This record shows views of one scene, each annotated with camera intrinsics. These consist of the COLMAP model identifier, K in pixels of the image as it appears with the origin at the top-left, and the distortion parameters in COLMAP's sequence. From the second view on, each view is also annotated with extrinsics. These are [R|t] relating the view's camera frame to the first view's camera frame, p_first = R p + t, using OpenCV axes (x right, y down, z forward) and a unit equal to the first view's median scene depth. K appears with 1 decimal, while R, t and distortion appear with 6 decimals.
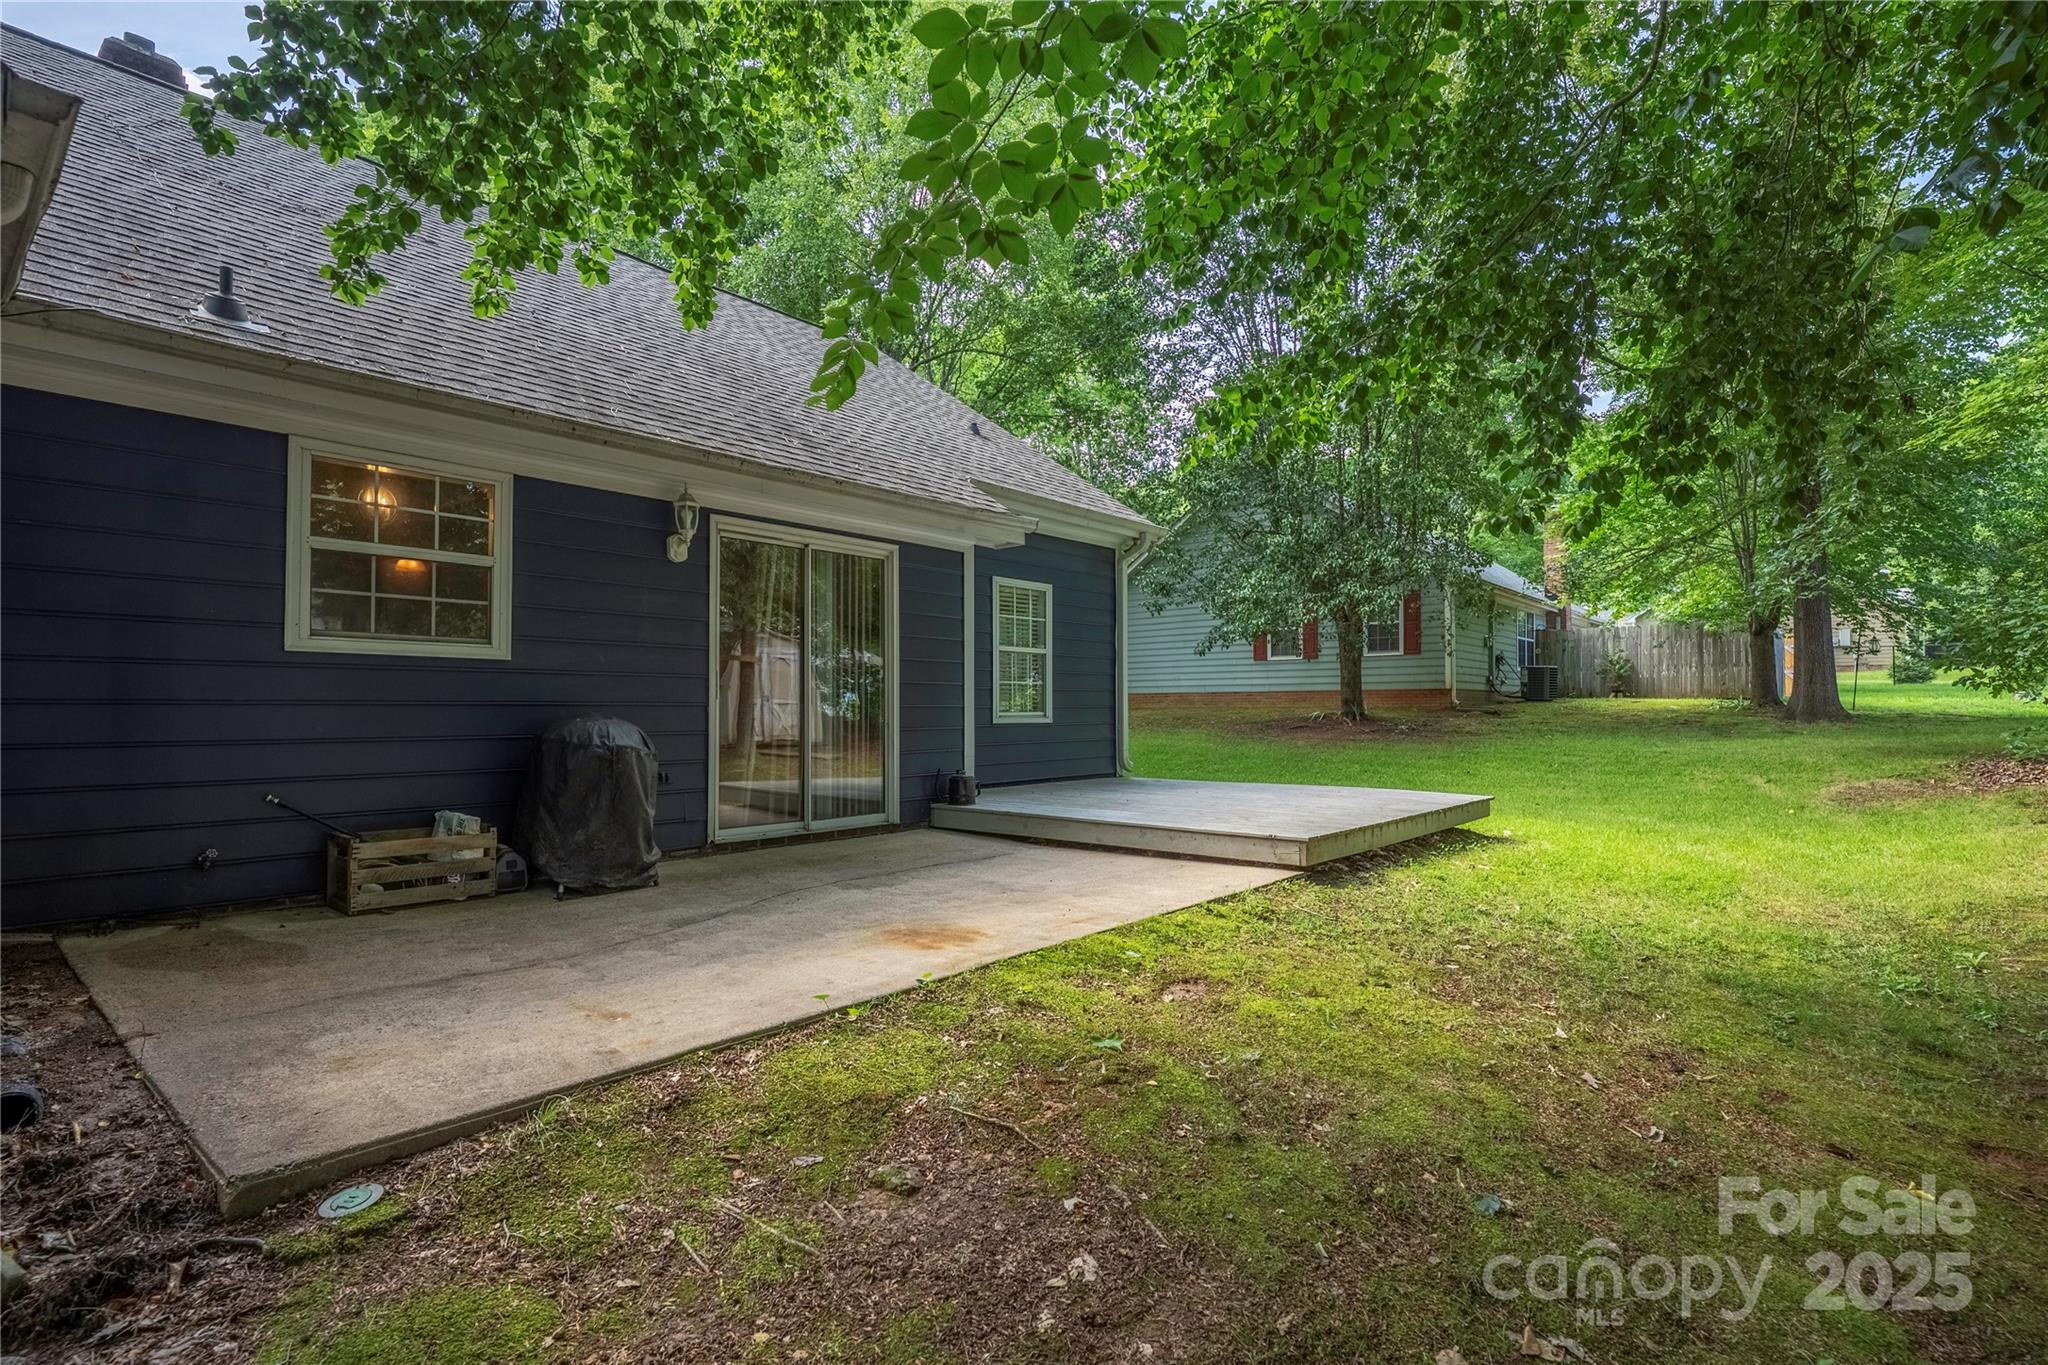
lens RADIAL K [[998.5, 0, 1023.4], [0, 998.5, 707.8], [0, 0, 1]] dist [-0.003556, -0.000040]
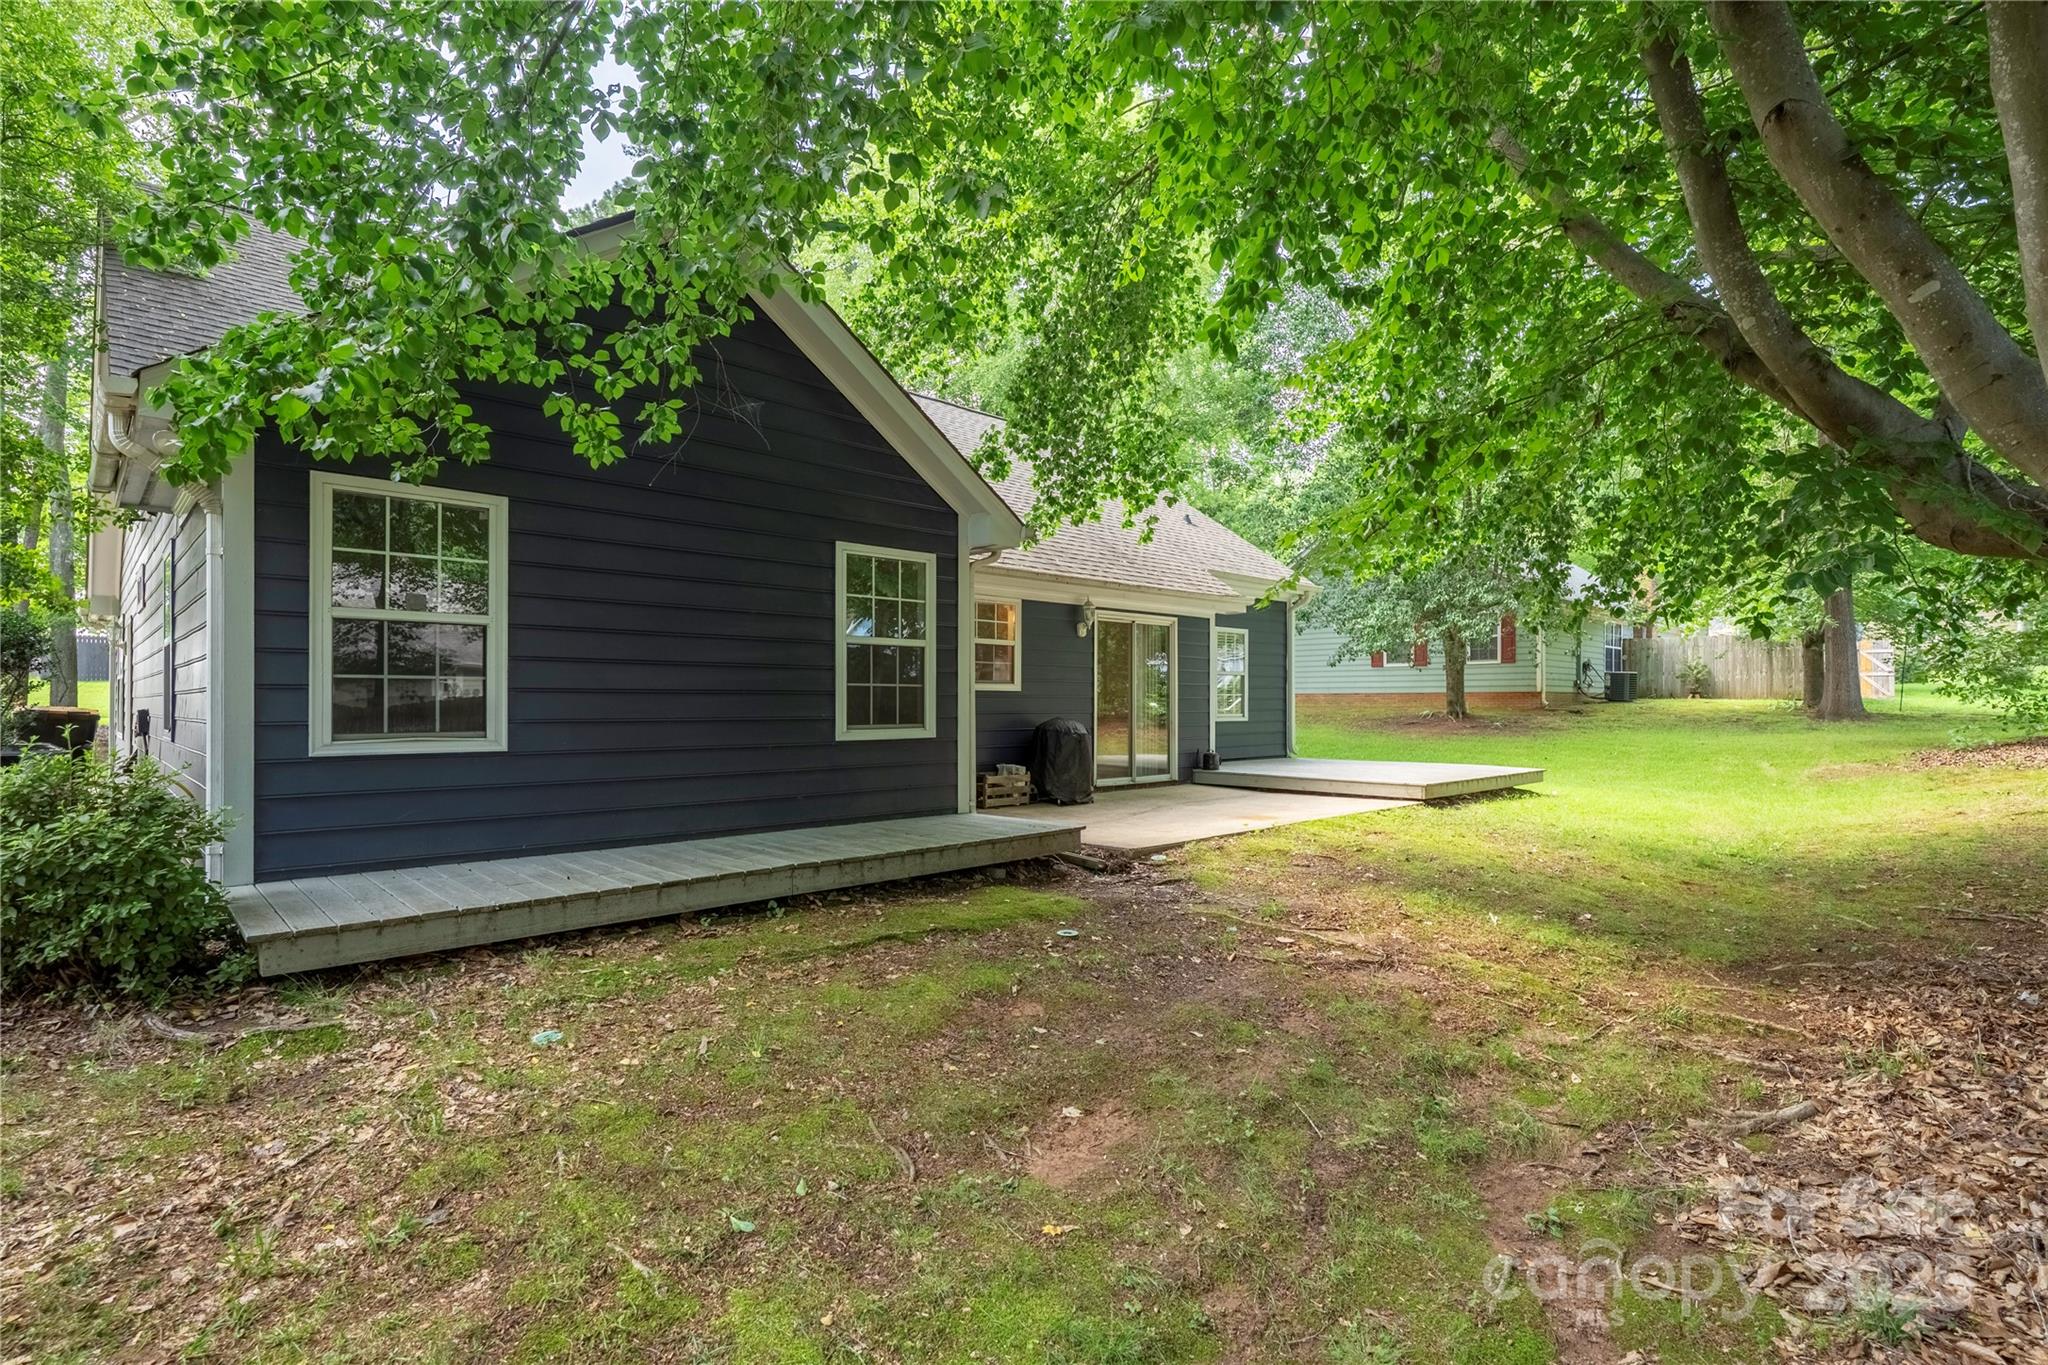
lens RADIAL K [[998.5, 0, 1023.4], [0, 998.5, 707.8], [0, 0, 1]] dist [-0.003556, -0.000040]
pose [[0.995510, 0.002120, -0.094629, -0.154154], [-0.001472, 0.999975, 0.006913, -0.013502], [0.094641, -0.006743, 0.995489, -0.496456]]
